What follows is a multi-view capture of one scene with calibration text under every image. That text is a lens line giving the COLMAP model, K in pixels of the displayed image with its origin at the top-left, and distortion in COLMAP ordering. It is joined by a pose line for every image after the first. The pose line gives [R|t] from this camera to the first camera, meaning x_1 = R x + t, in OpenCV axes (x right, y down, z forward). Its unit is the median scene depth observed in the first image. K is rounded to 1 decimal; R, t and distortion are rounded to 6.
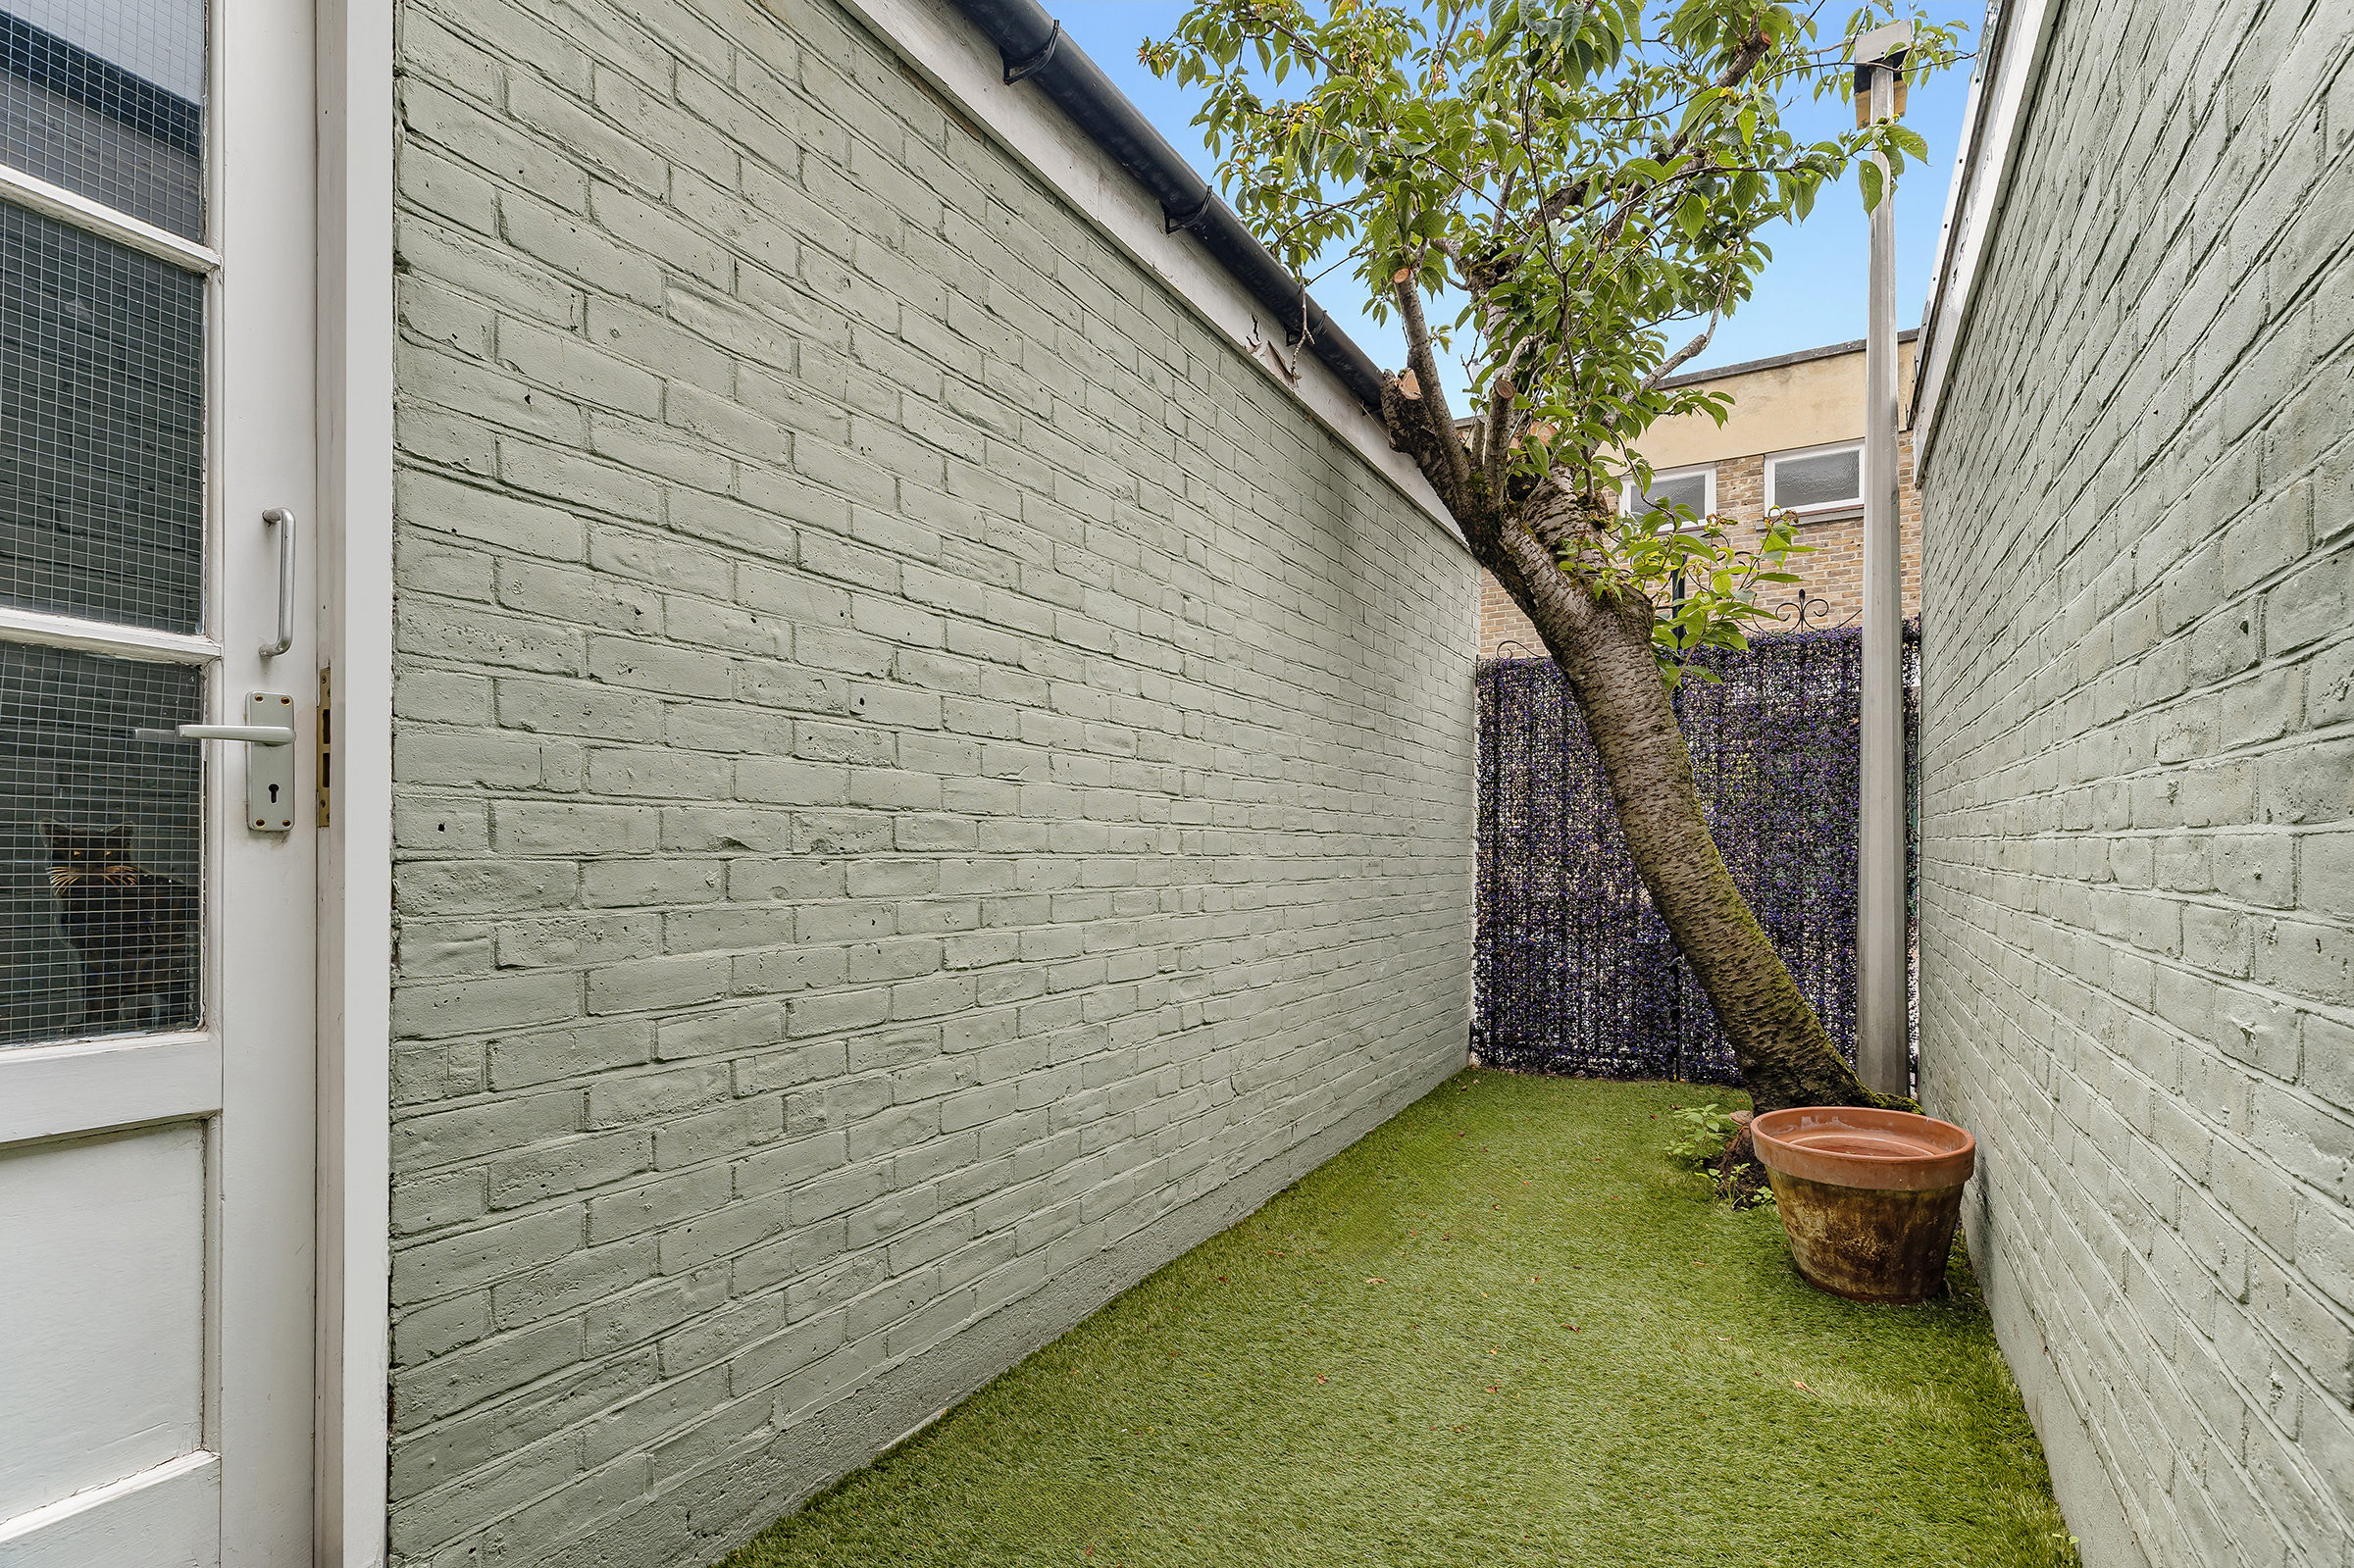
lens RADIAL K [[1085.1, 0, 1192.4], [0, 1085.1, 845.9], [0, 0, 1]] dist [-0.001356, -0.000230]
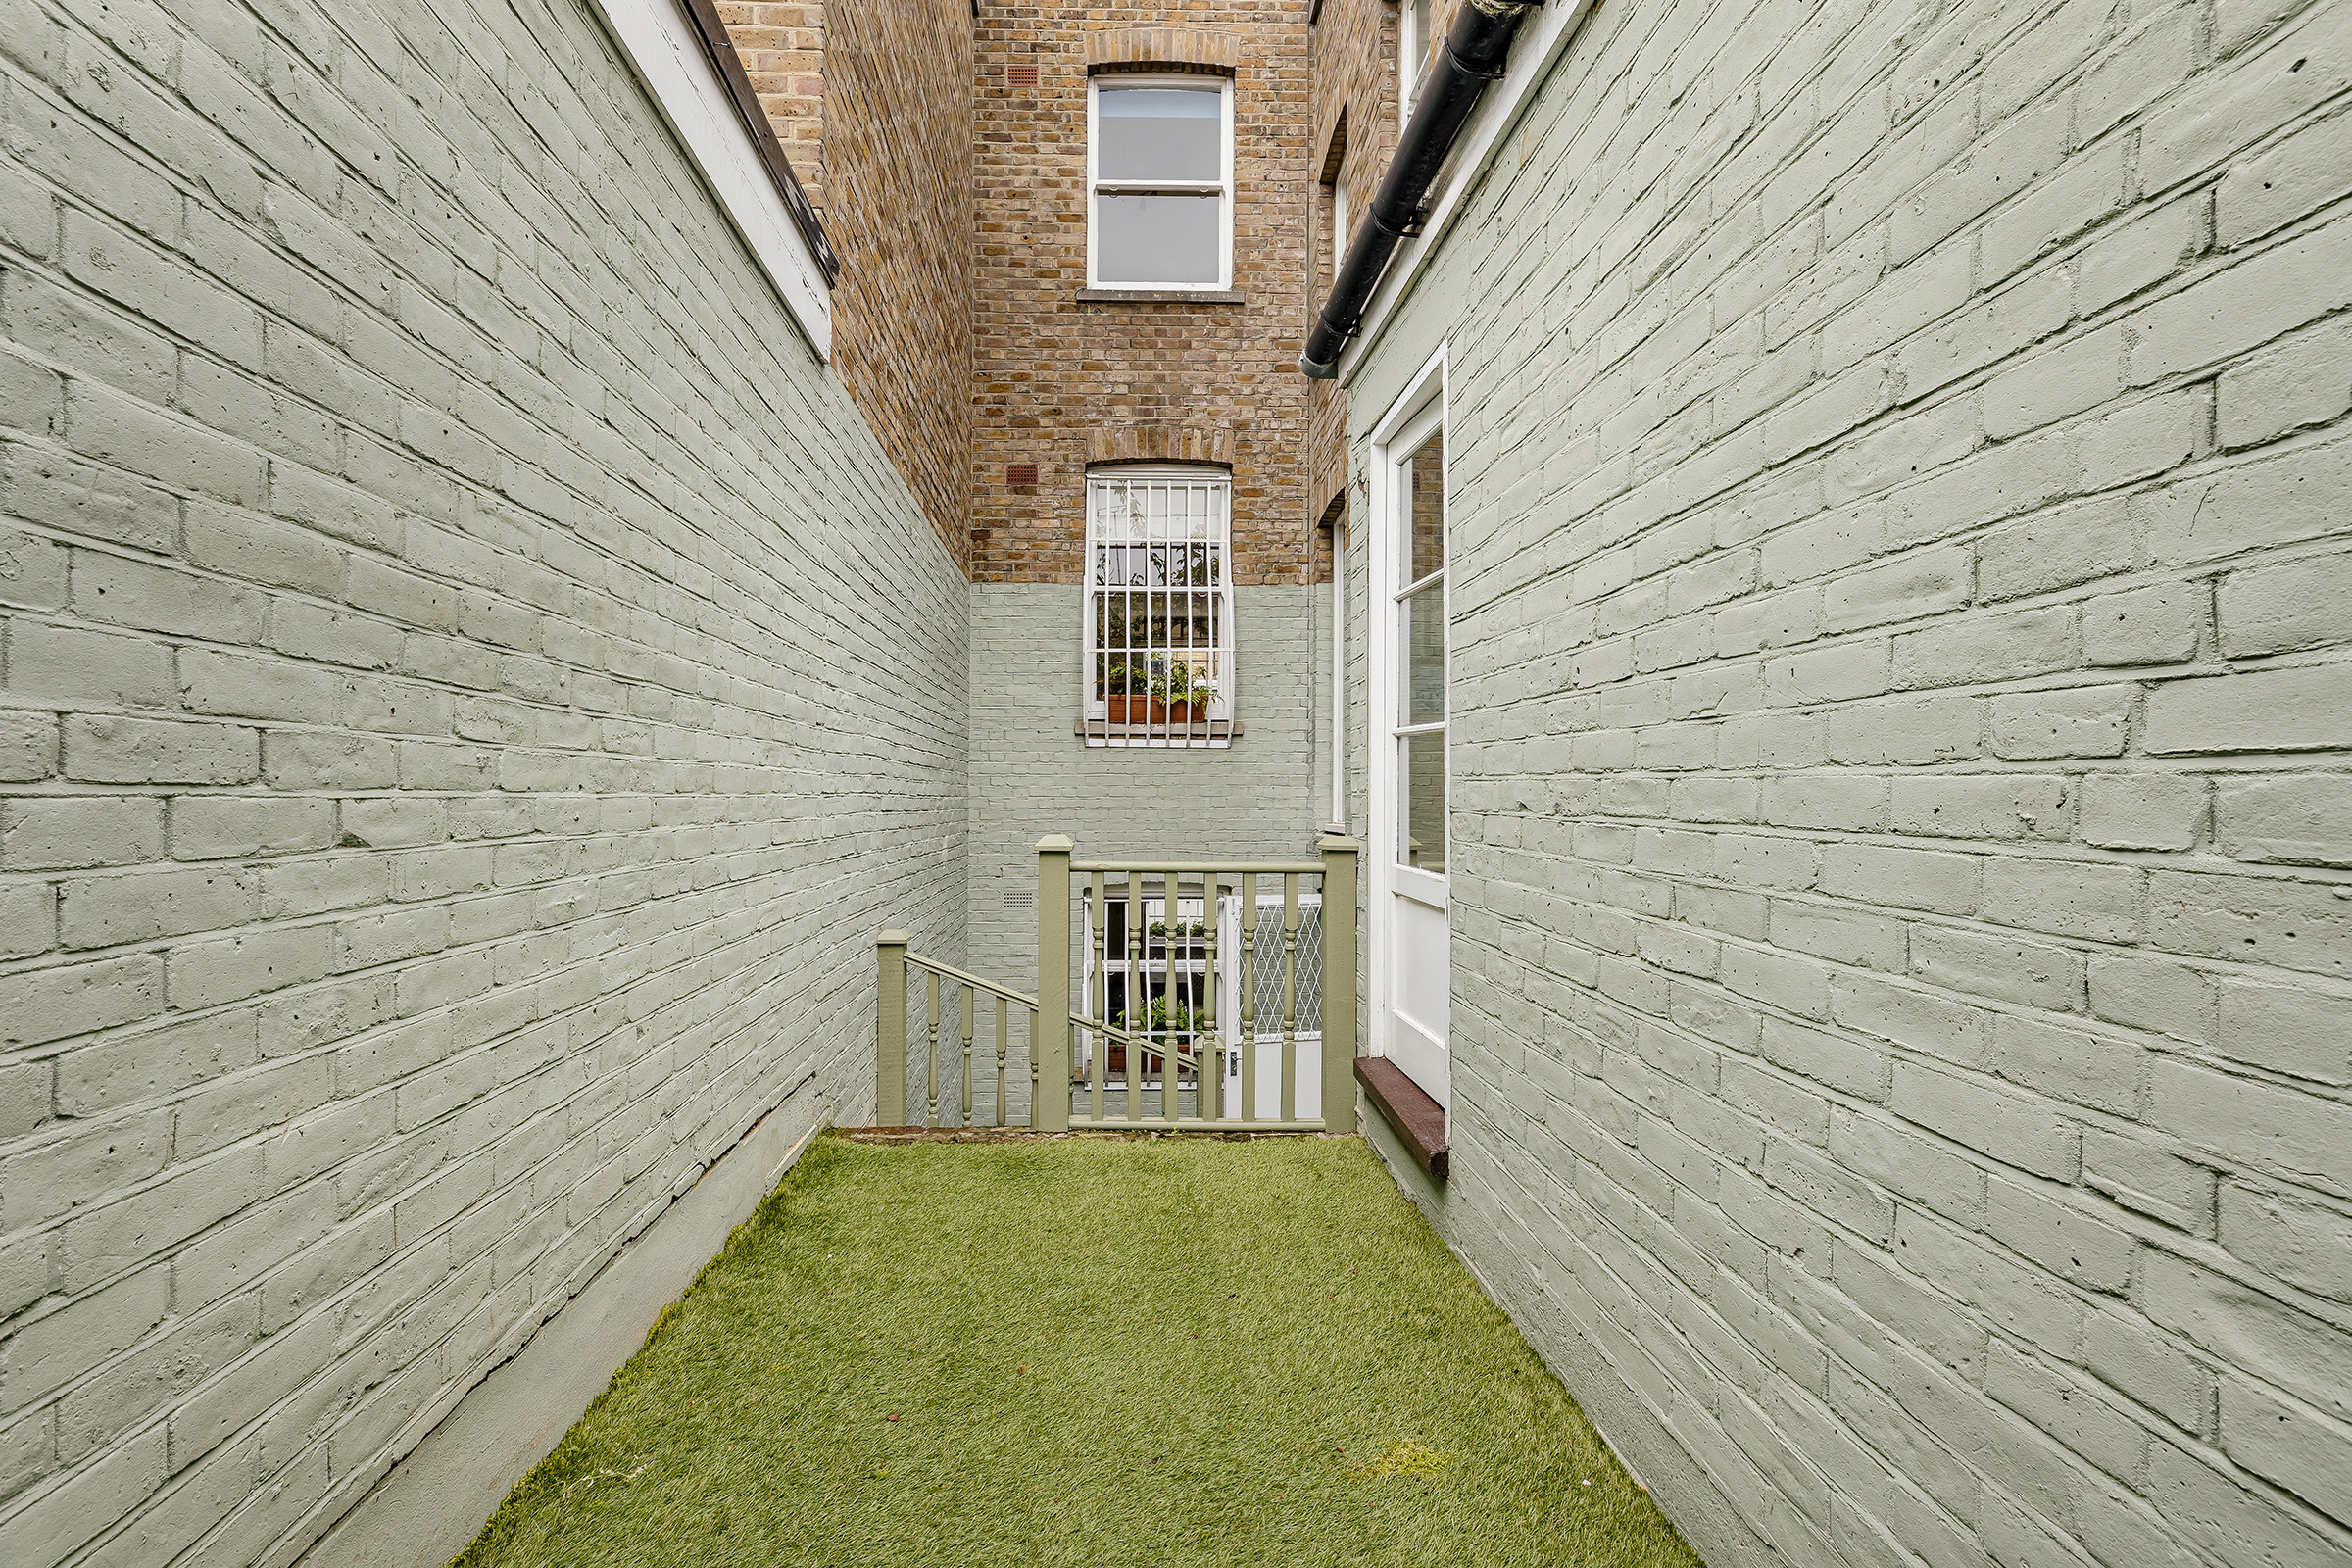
lens RADIAL K [[1084.3, 0, 1171.5], [0, 1084.3, 786.1], [0, 0, 1]] dist [-0.001356, -0.000230]
pose [[-0.836753, -0.010226, -0.547486, 0.450237], [-0.006452, 0.999940, -0.008816, -0.007957], [0.547543, -0.003845, -0.836769, 1.255082]]
